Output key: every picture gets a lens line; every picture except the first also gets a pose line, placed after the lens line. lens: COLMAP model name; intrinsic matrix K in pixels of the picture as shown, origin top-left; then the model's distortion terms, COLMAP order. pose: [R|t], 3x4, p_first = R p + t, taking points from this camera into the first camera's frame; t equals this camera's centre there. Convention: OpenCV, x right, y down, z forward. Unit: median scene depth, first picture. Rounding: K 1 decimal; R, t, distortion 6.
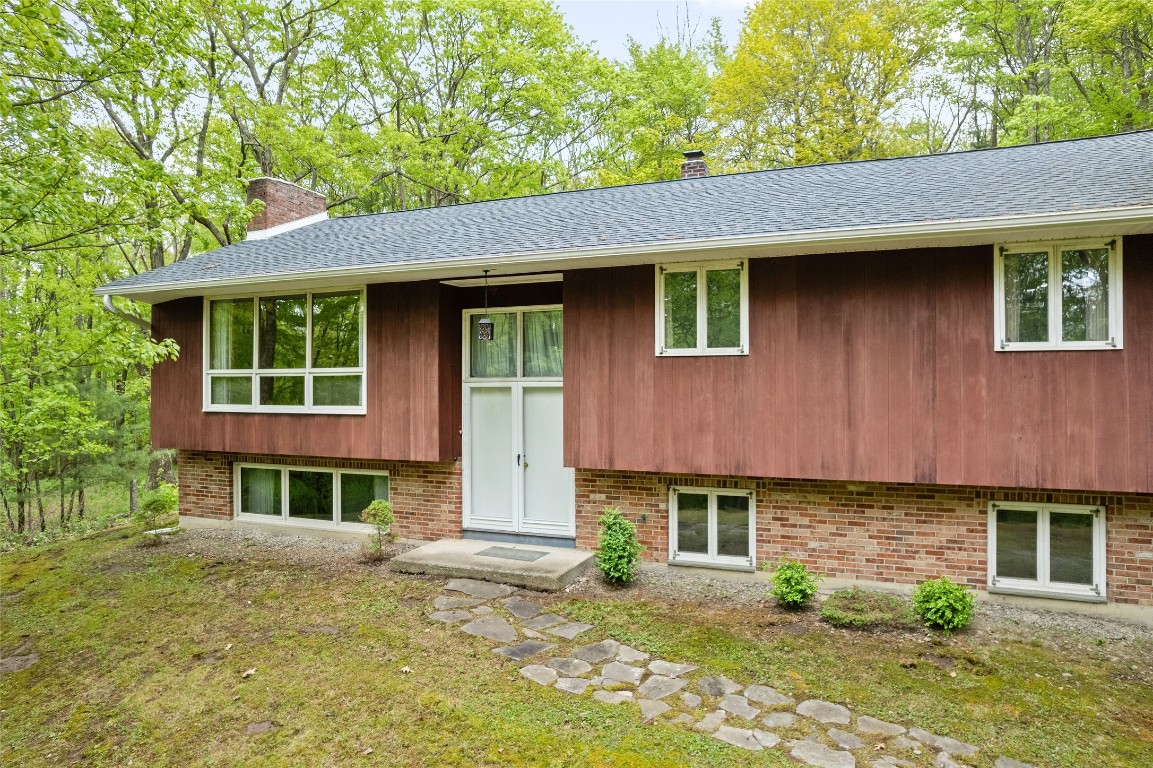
lens RADIAL K [[730.4, 0, 577.4], [0, 730.4, 376.1], [0, 0, 1]] dist [-0.090153, 0.079049]
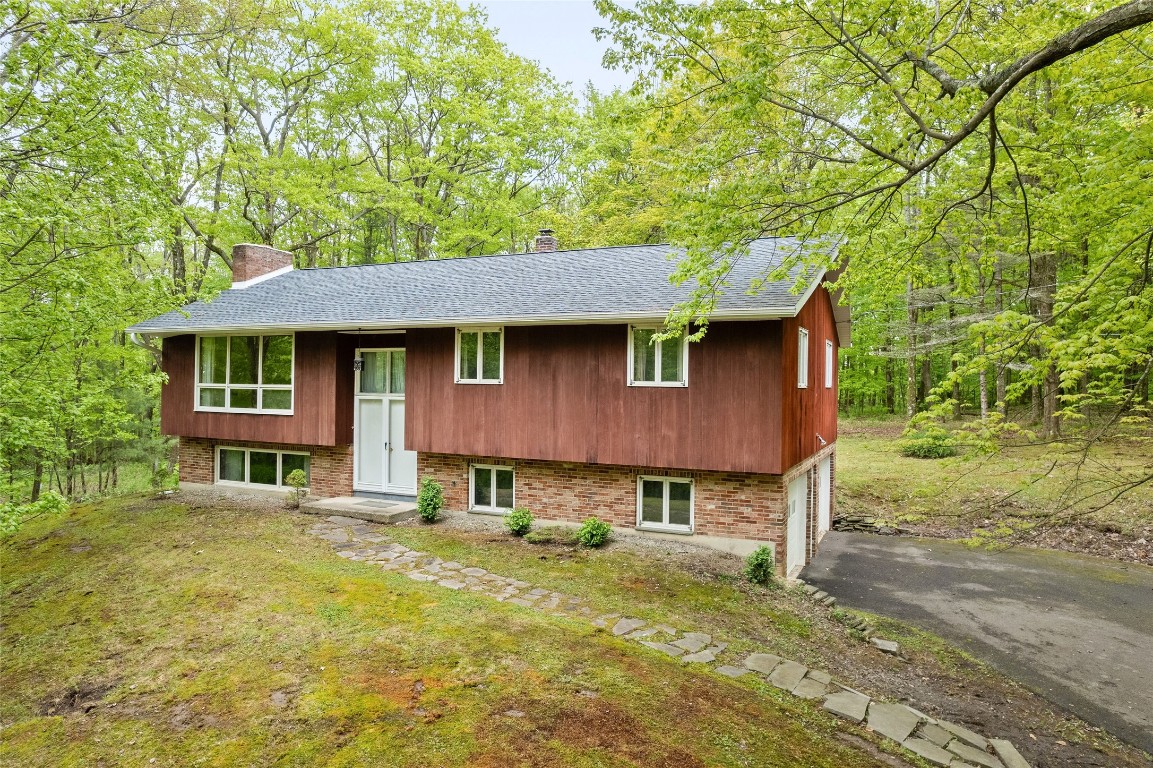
lens RADIAL K [[730.4, 0, 577.4], [0, 730.4, 376.1], [0, 0, 1]] dist [-0.090153, 0.079049]
pose [[0.999317, 0.015025, -0.033755, 0.400437], [-0.015022, 0.999887, 0.000366, -0.044402], [0.033756, 0.000141, 0.999430, -0.575884]]
